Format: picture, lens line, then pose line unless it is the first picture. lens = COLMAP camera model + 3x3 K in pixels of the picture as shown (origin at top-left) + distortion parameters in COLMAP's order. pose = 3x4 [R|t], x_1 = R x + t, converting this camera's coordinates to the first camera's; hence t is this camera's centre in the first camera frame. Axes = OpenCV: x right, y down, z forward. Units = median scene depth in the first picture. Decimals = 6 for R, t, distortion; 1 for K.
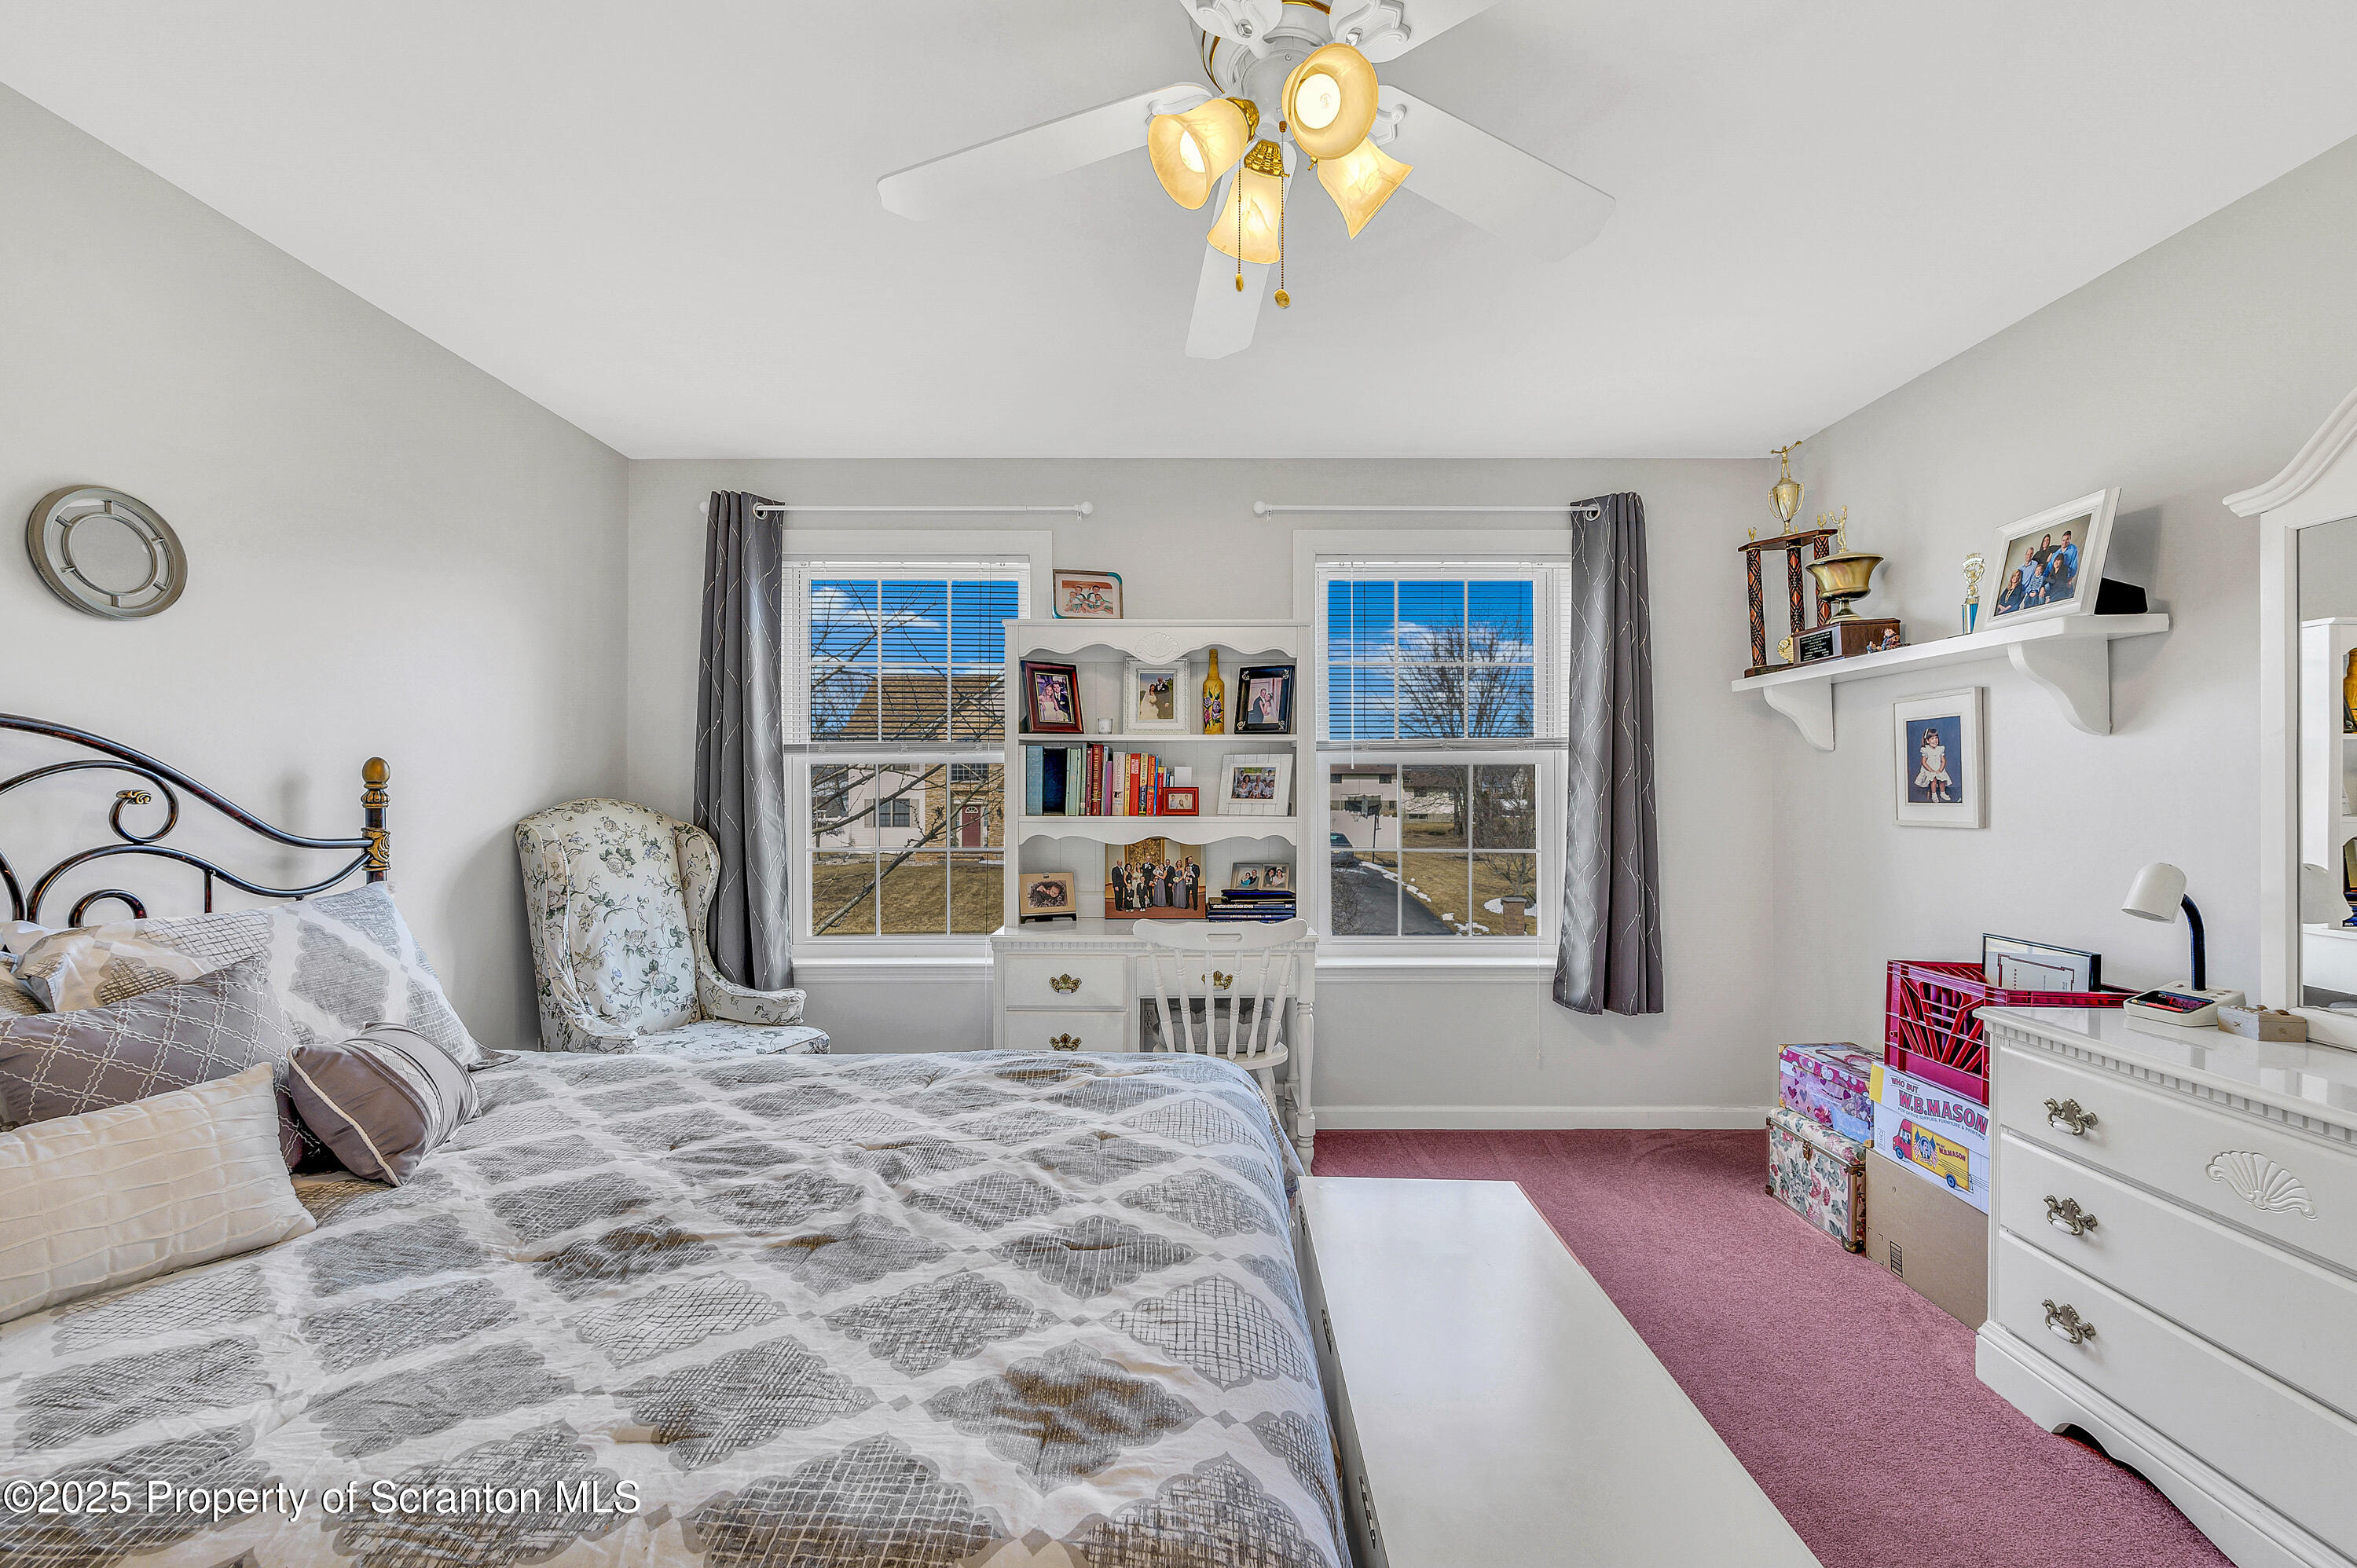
lens RADIAL K [[929.8, 0, 1187.9], [0, 929.8, 802.4], [0, 0, 1]] dist [-0.000090, 0.000093]
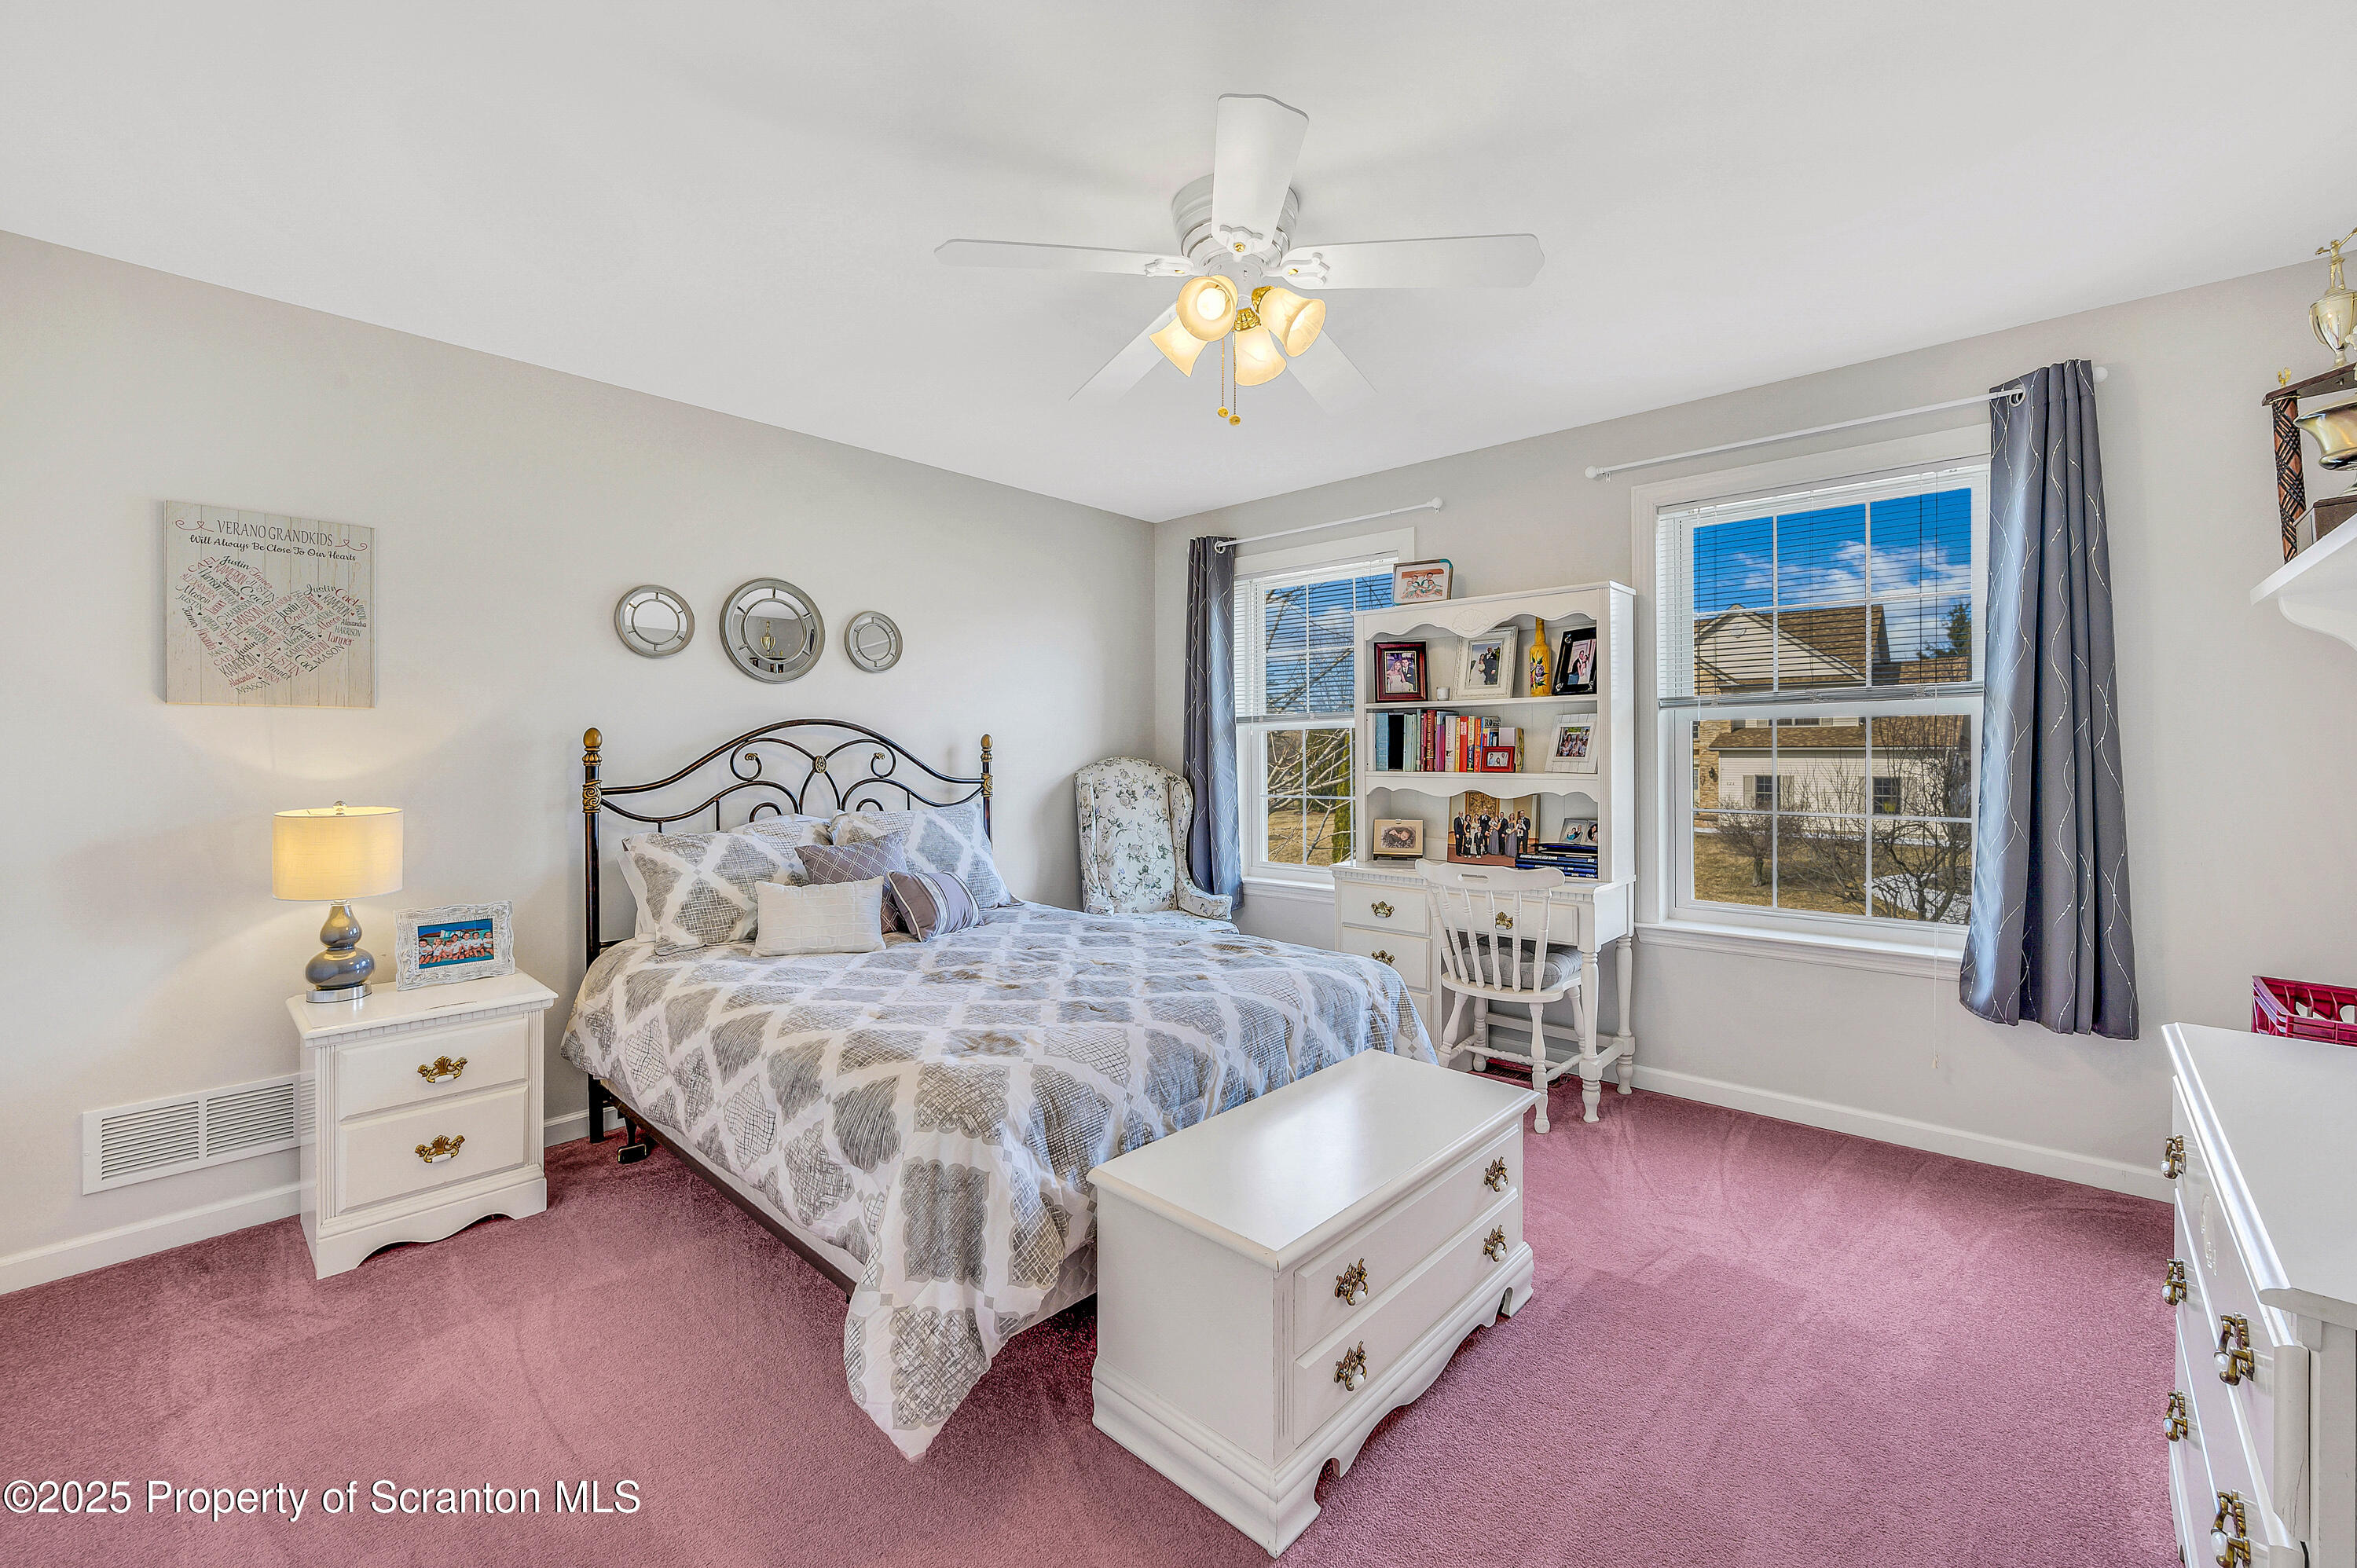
lens RADIAL K [[932.1, 0, 1175.0], [0, 932.1, 784.1], [0, 0, 1]] dist [-0.000096, 0.000090]
pose [[0.745467, 0.018453, -0.666287, 0.439546], [-0.003277, 0.999706, 0.024022, 0.003089], [0.666535, -0.015724, 0.745308, -0.079242]]
